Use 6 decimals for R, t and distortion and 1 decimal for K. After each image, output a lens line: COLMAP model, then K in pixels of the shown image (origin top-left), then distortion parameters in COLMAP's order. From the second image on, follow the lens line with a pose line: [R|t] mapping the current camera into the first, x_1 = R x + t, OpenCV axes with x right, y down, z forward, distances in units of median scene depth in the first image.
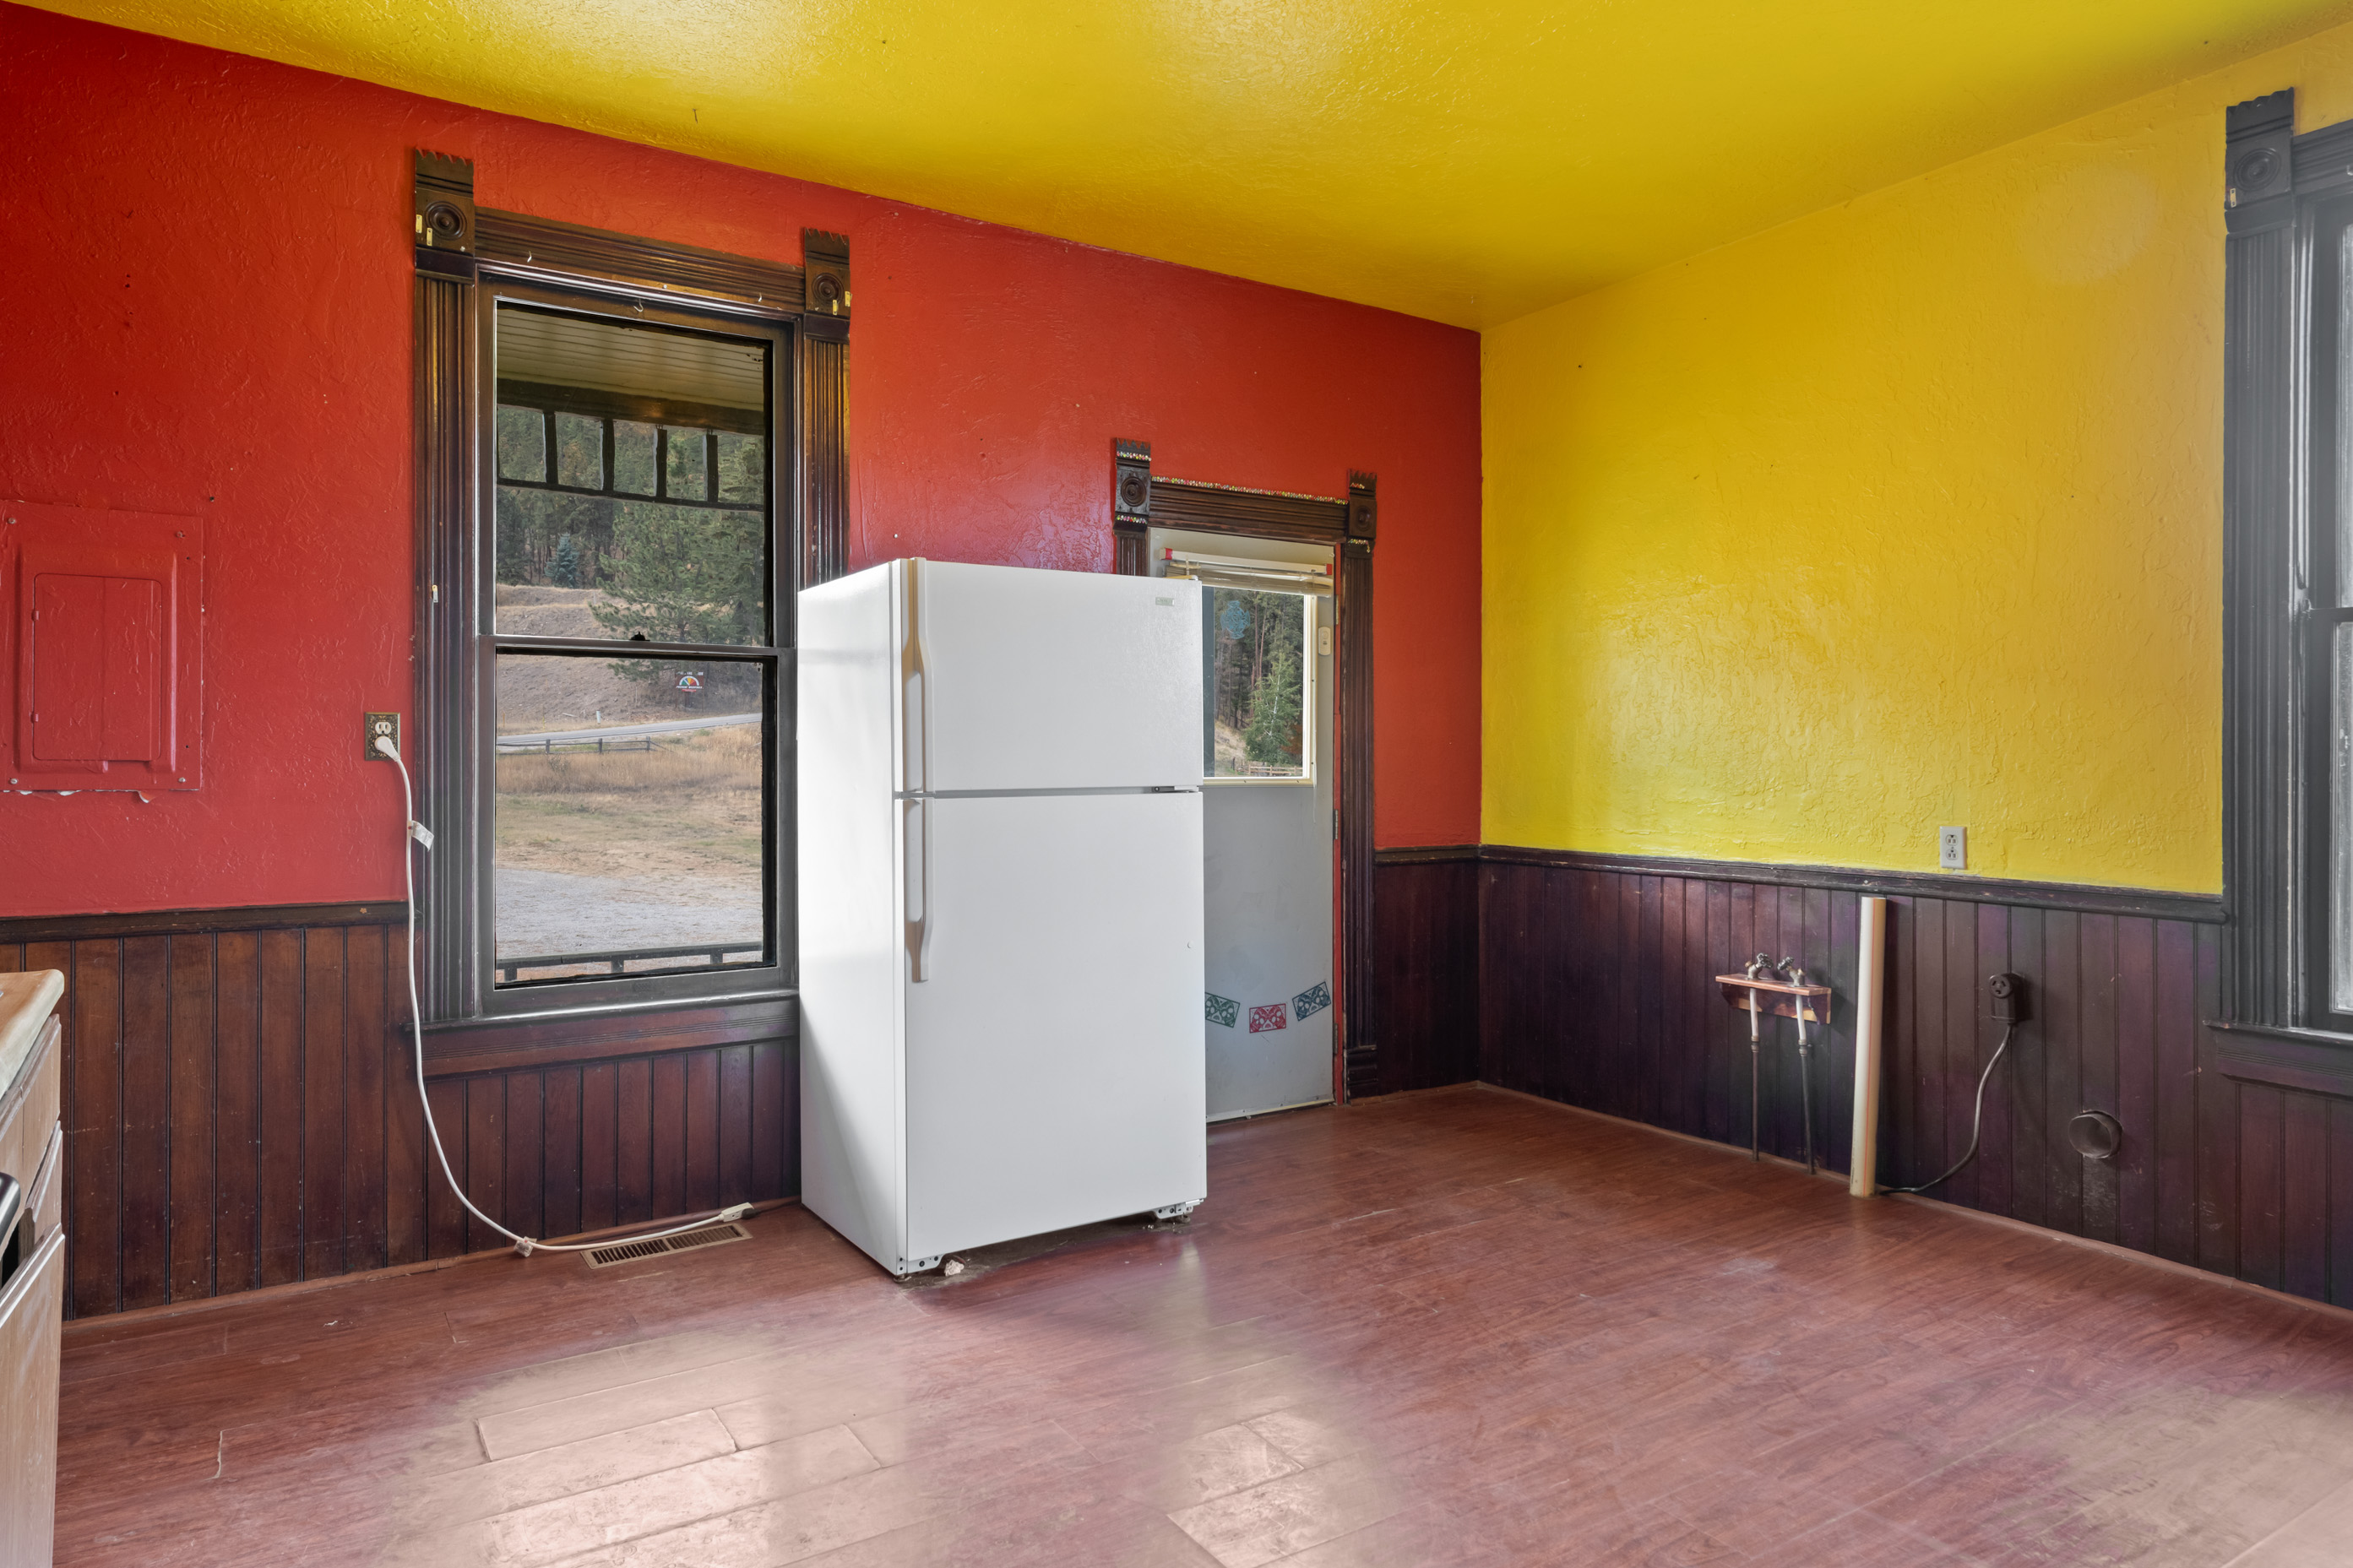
lens RADIAL K [[1416.0, 0, 1166.2], [0, 1416.0, 769.3], [0, 0, 1]] dist [0.031928, -0.016695]
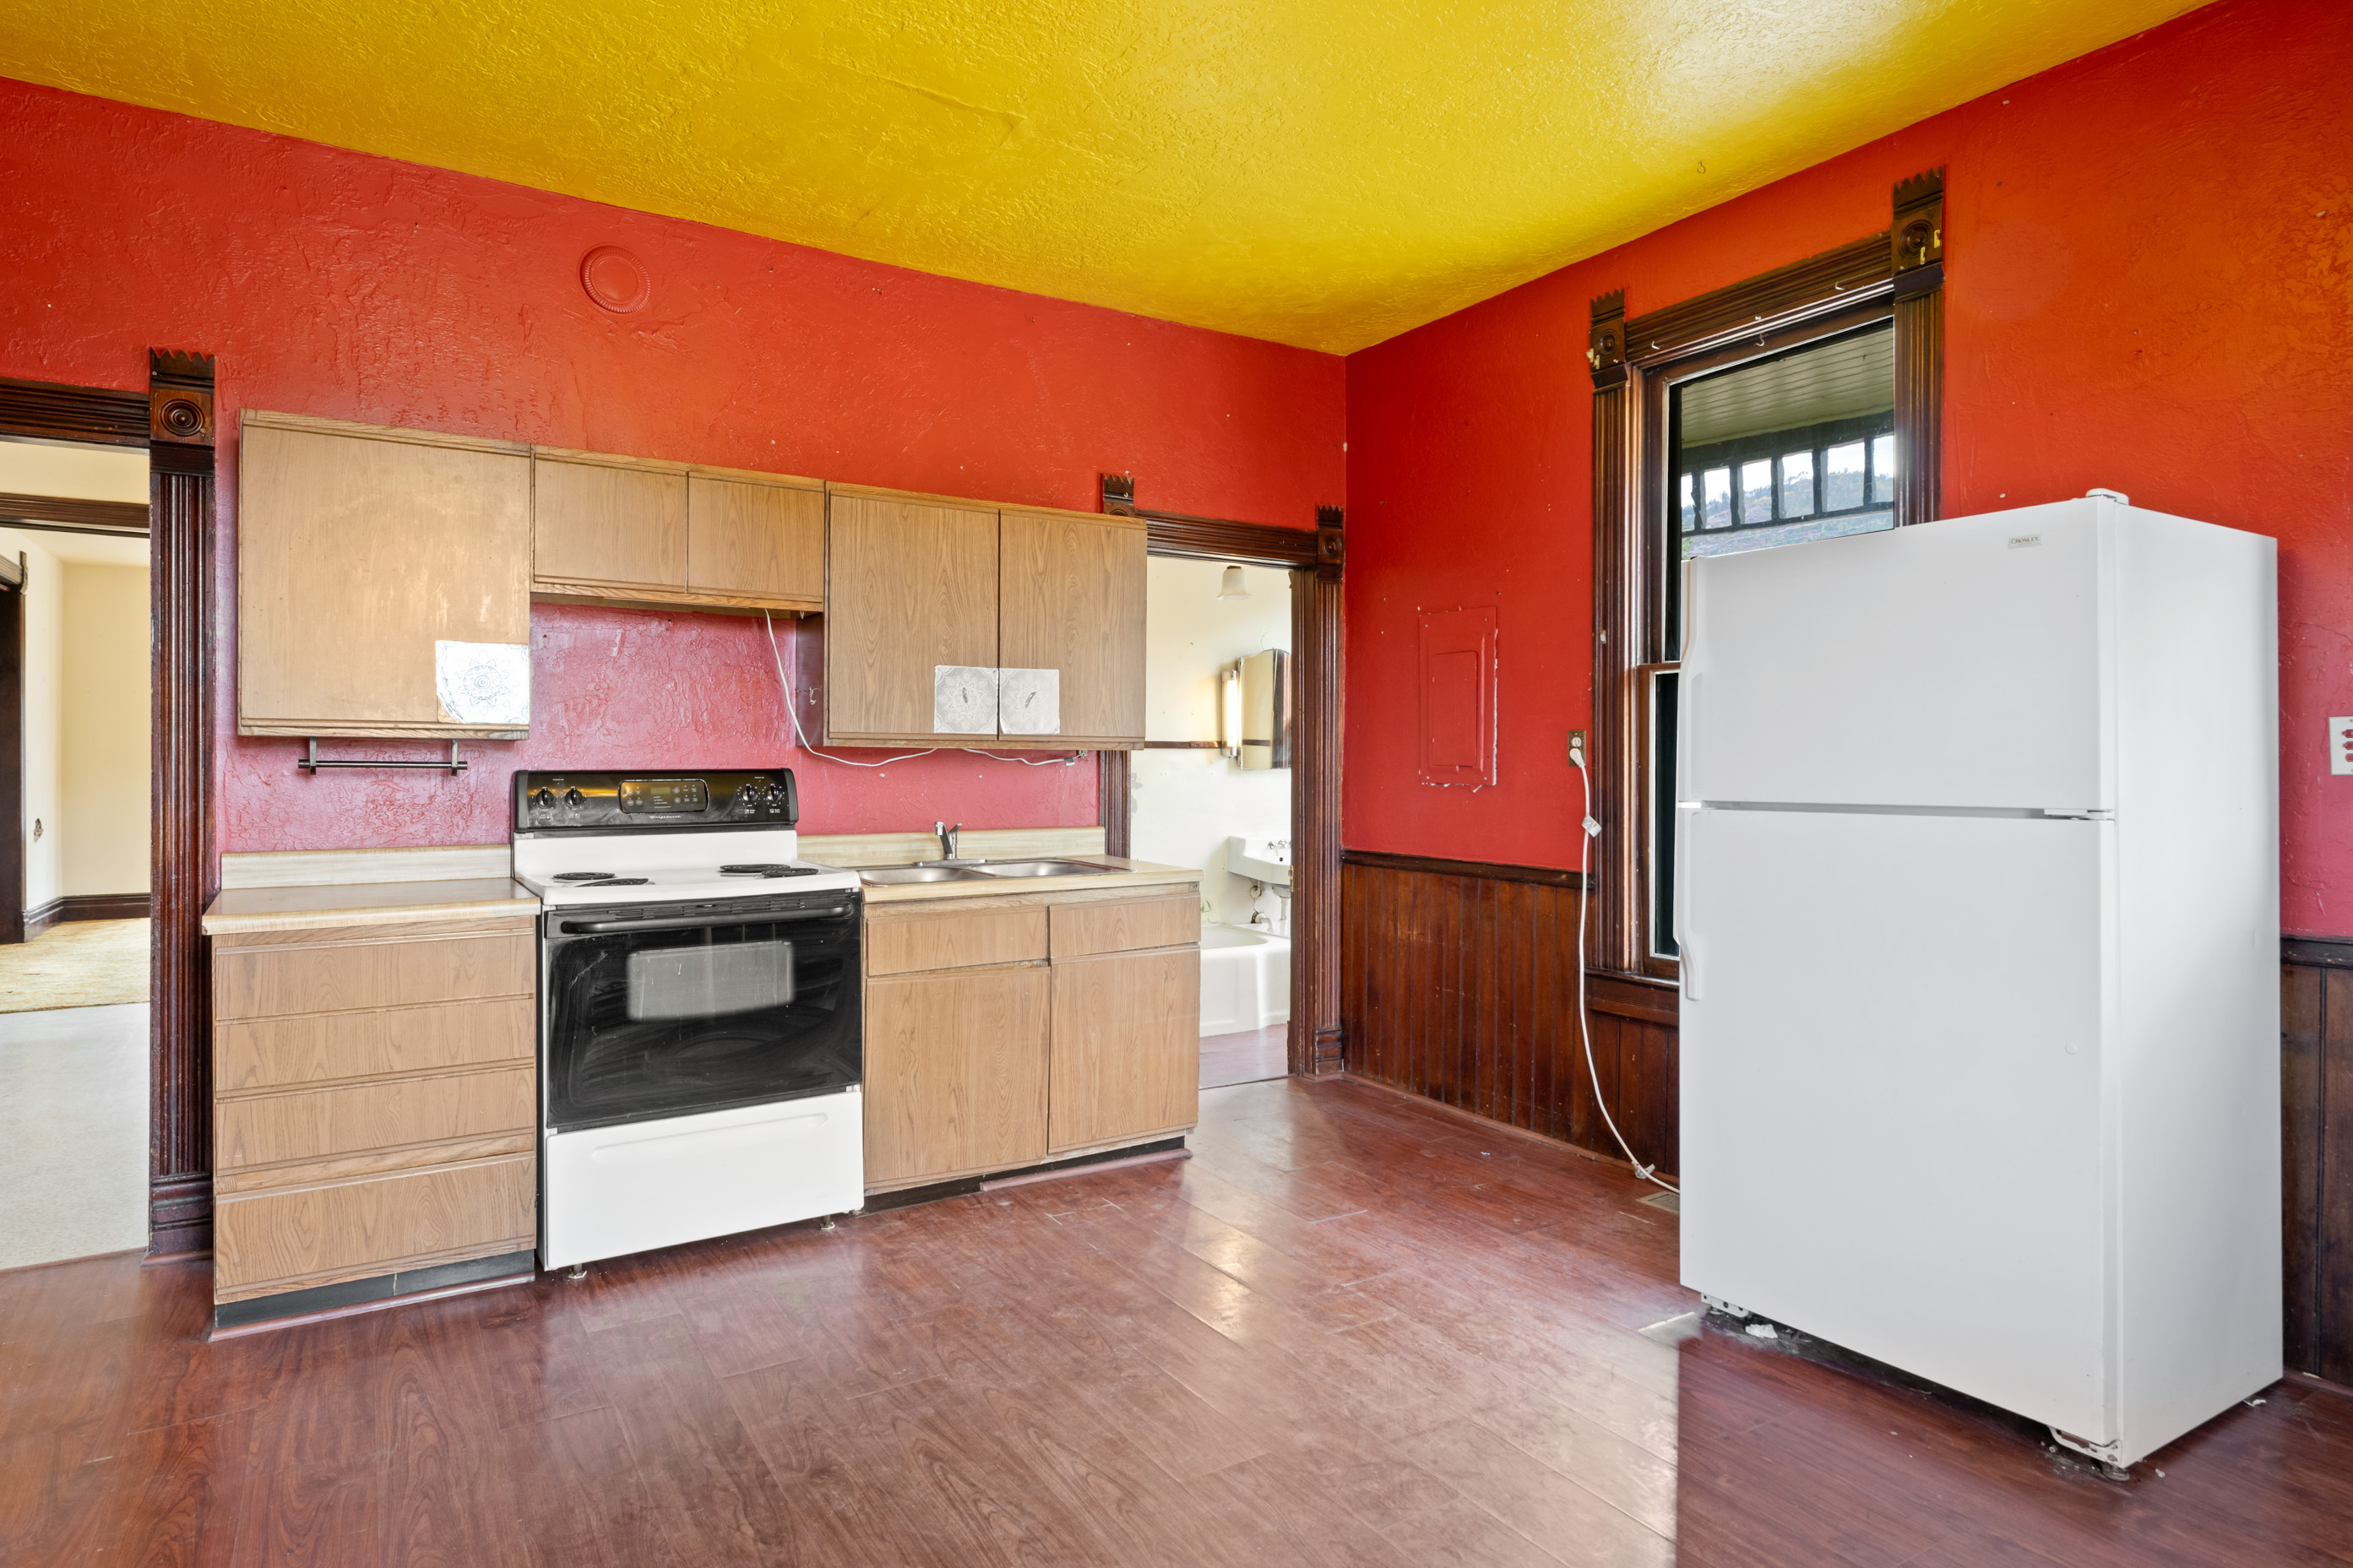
lens RADIAL K [[1349.2, 0, 1164.2], [0, 1349.2, 775.5], [0, 0, 1]] dist [0.004473, -0.000575]
pose [[-0.024362, 0.012706, -0.999622, 0.727262], [-0.010297, 0.999863, 0.012960, -0.010129], [0.999650, 0.010609, -0.024228, 0.647894]]
